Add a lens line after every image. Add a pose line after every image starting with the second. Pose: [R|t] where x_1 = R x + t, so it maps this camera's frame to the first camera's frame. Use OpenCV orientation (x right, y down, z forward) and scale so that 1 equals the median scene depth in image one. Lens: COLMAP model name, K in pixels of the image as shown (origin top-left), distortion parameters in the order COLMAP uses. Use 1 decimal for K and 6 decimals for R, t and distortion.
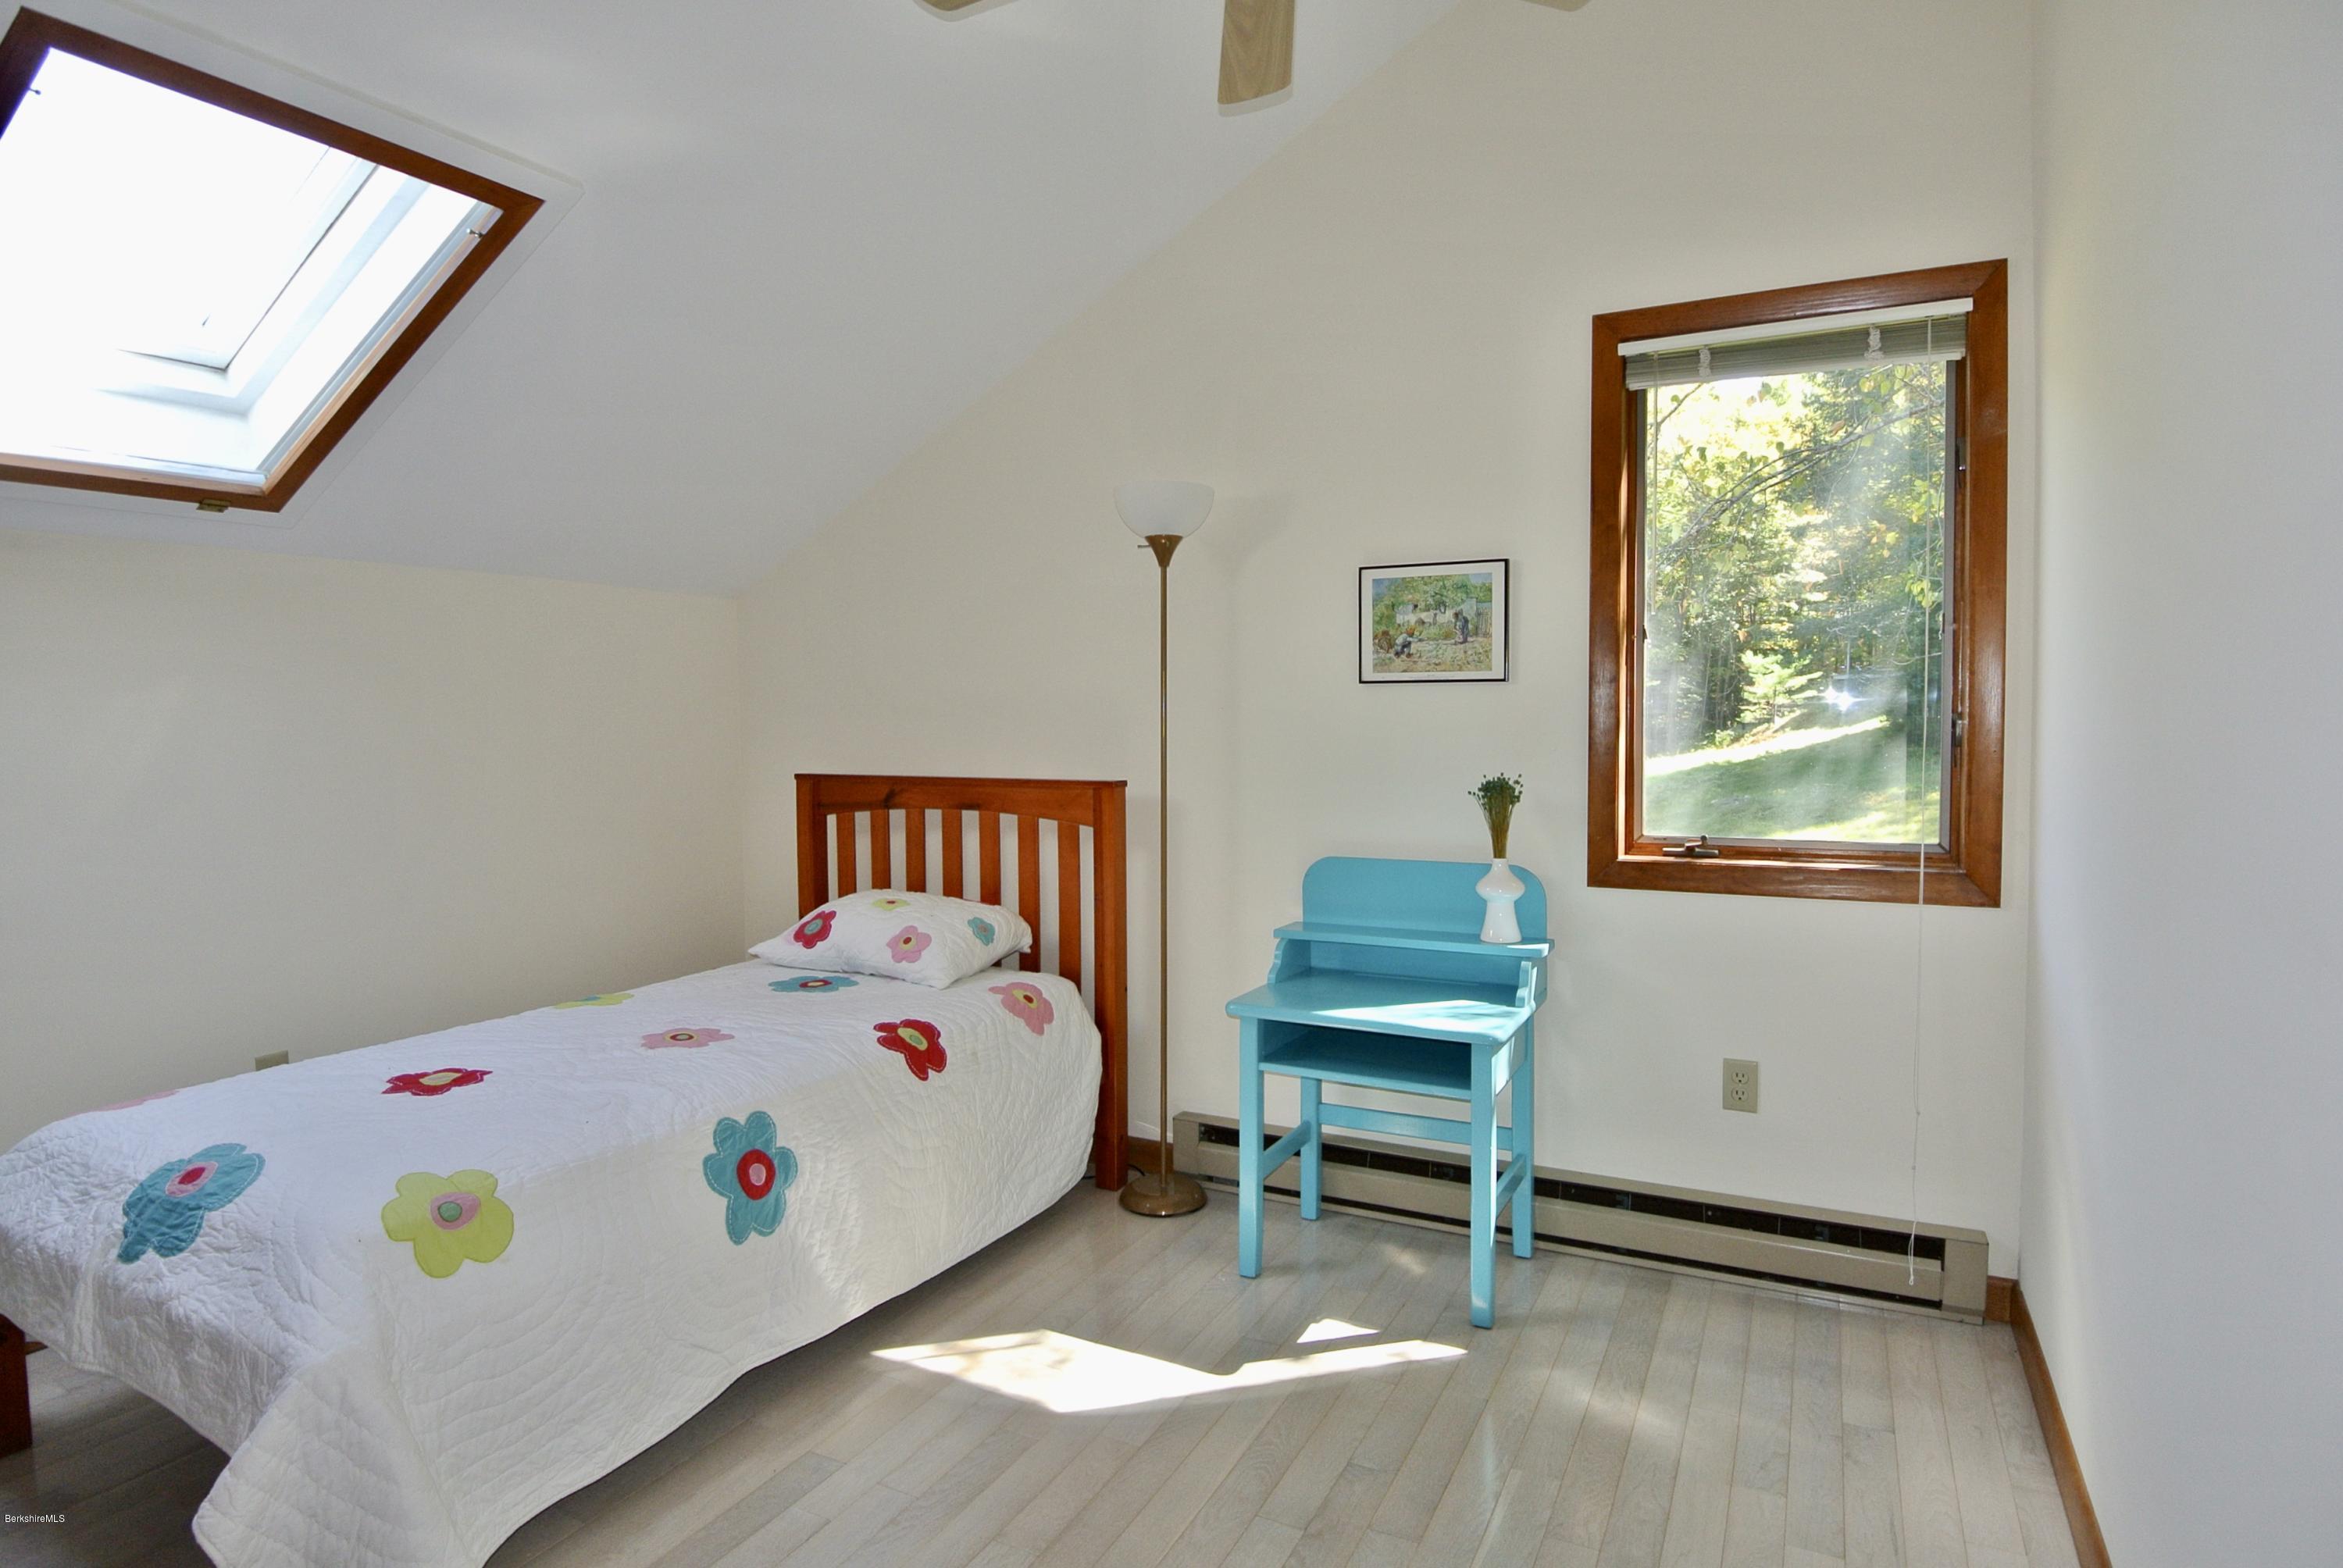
lens RADIAL K [[1250.0, 0, 1167.3], [0, 1250.0, 775.9], [0, 0, 1]] dist [0.003909, -0.026484]
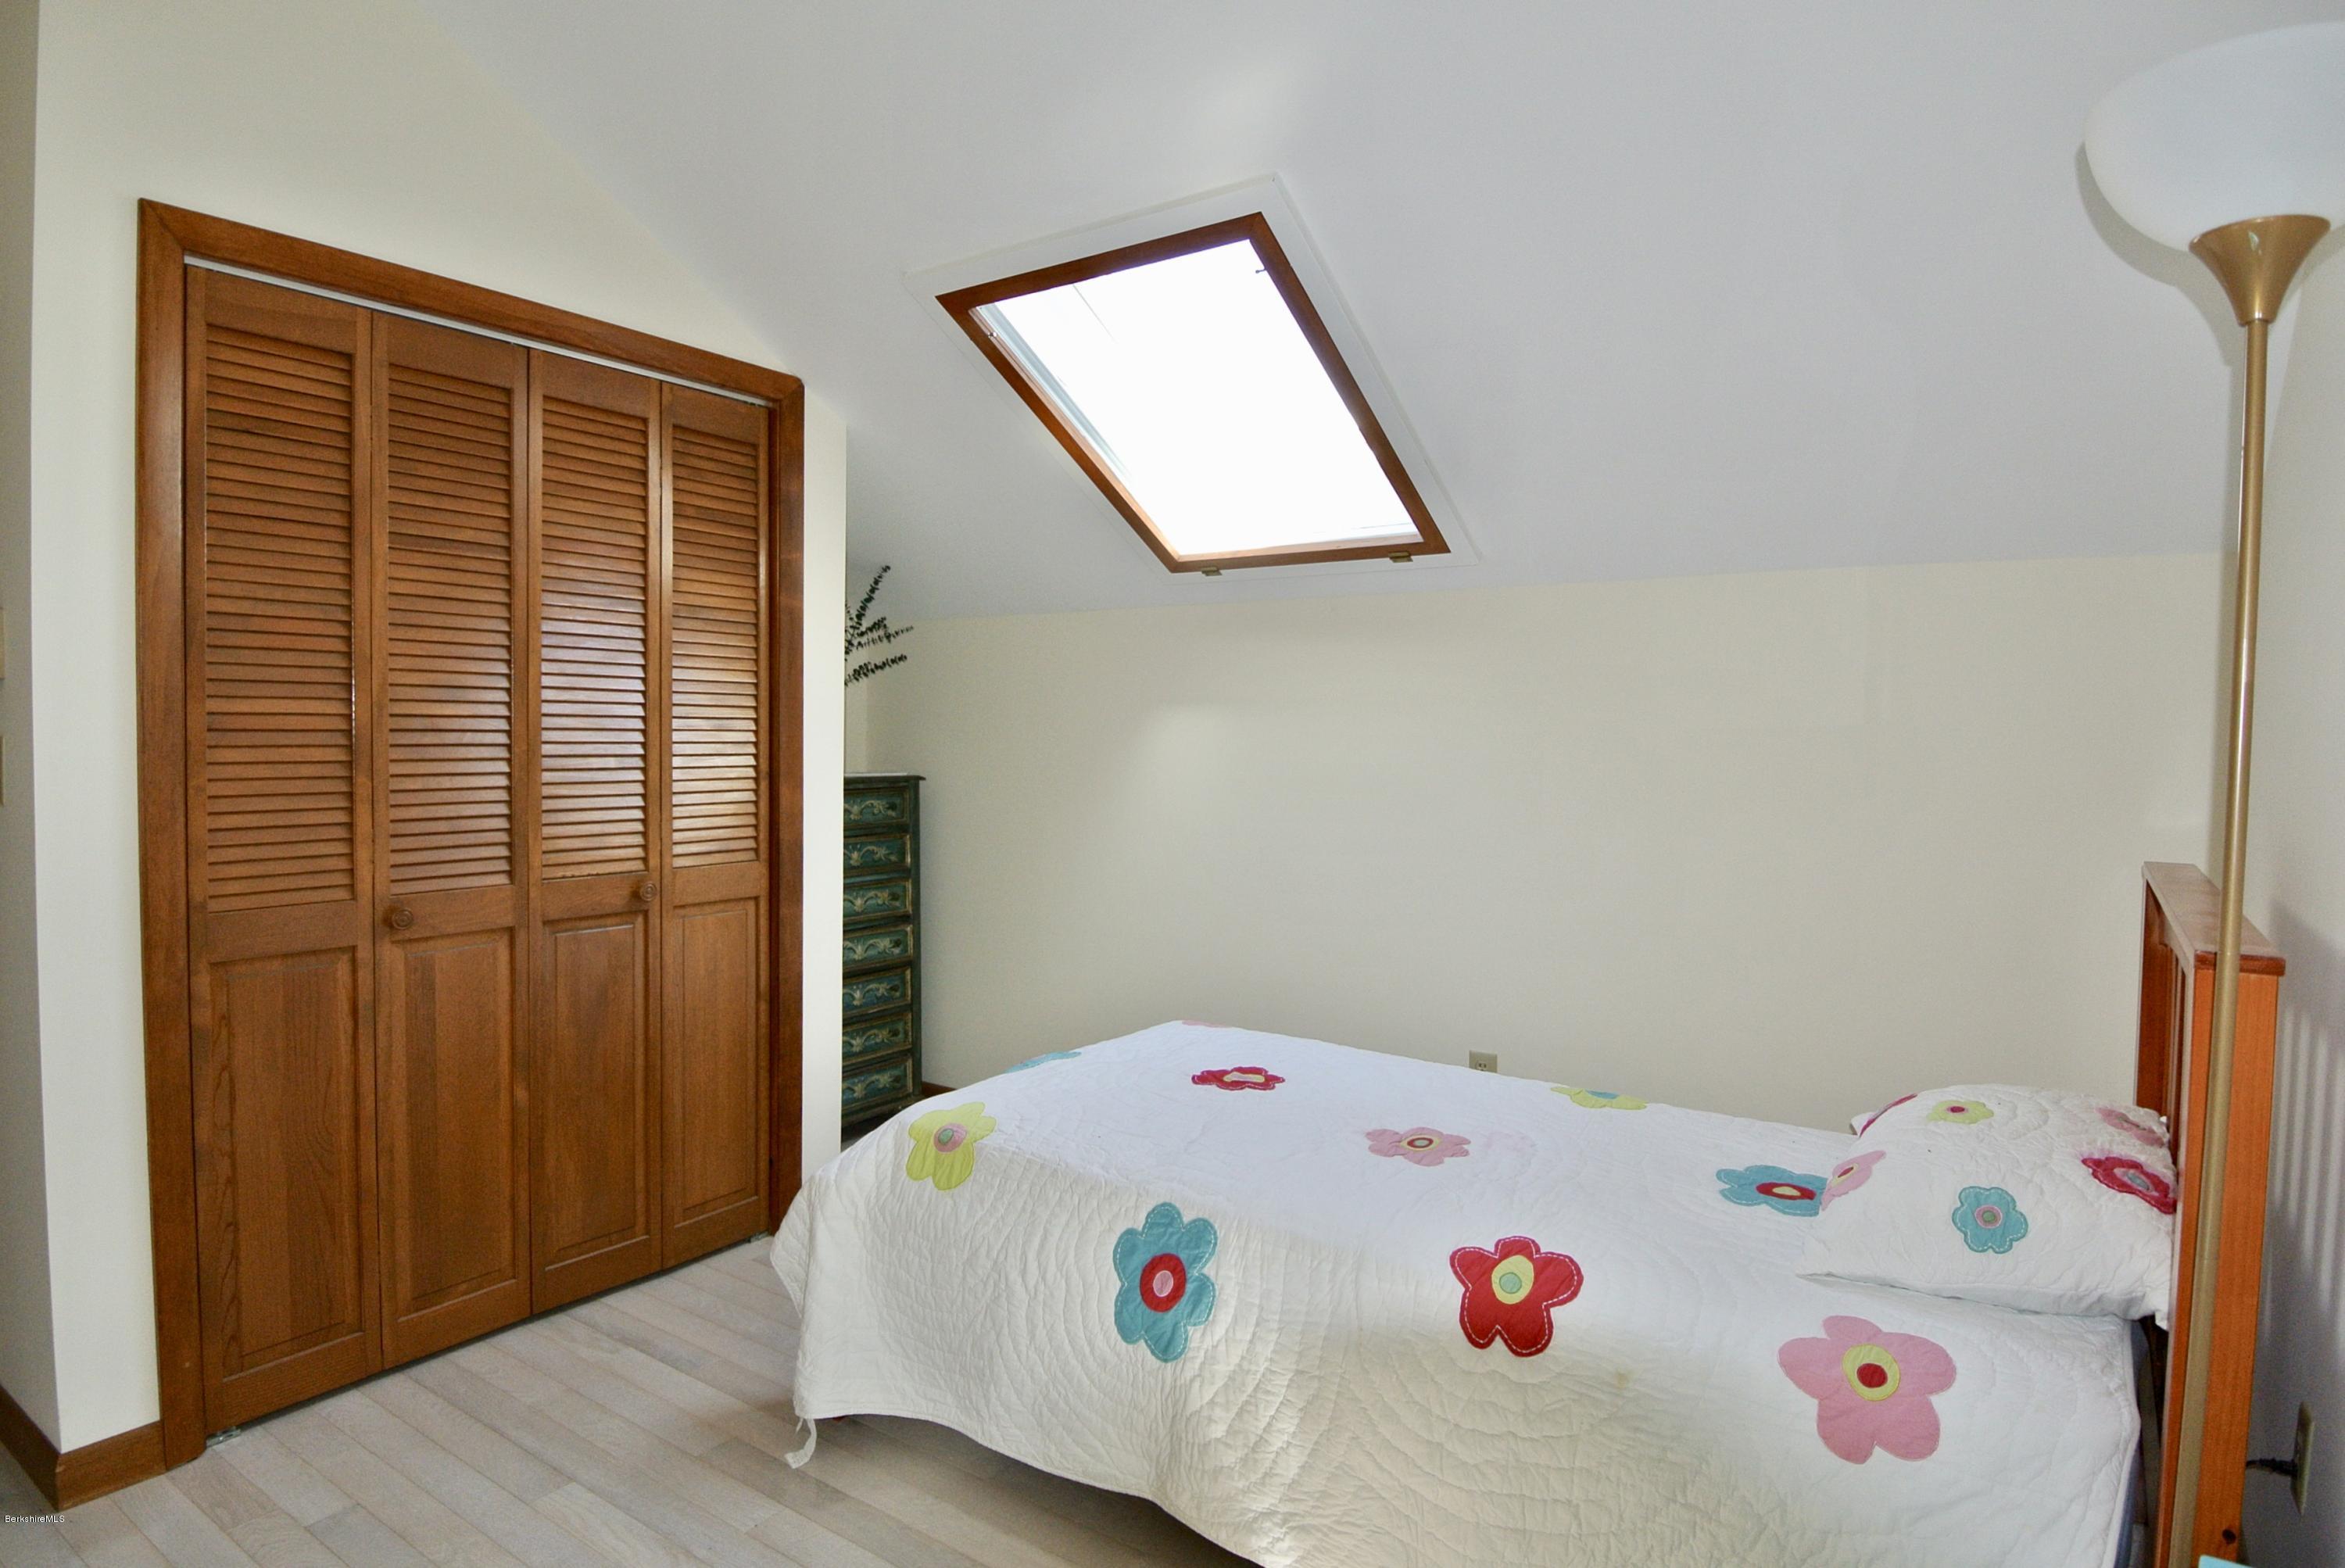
lens RADIAL K [[1251.1, 0, 1173.7], [0, 1251.1, 780.9], [0, 0, 1]] dist [0.003909, -0.026484]
pose [[-0.116445, 0.046487, -0.992109, 0.491313], [-0.060430, 0.996722, 0.053796, -0.066789], [0.991357, 0.066217, -0.113255, 1.063471]]
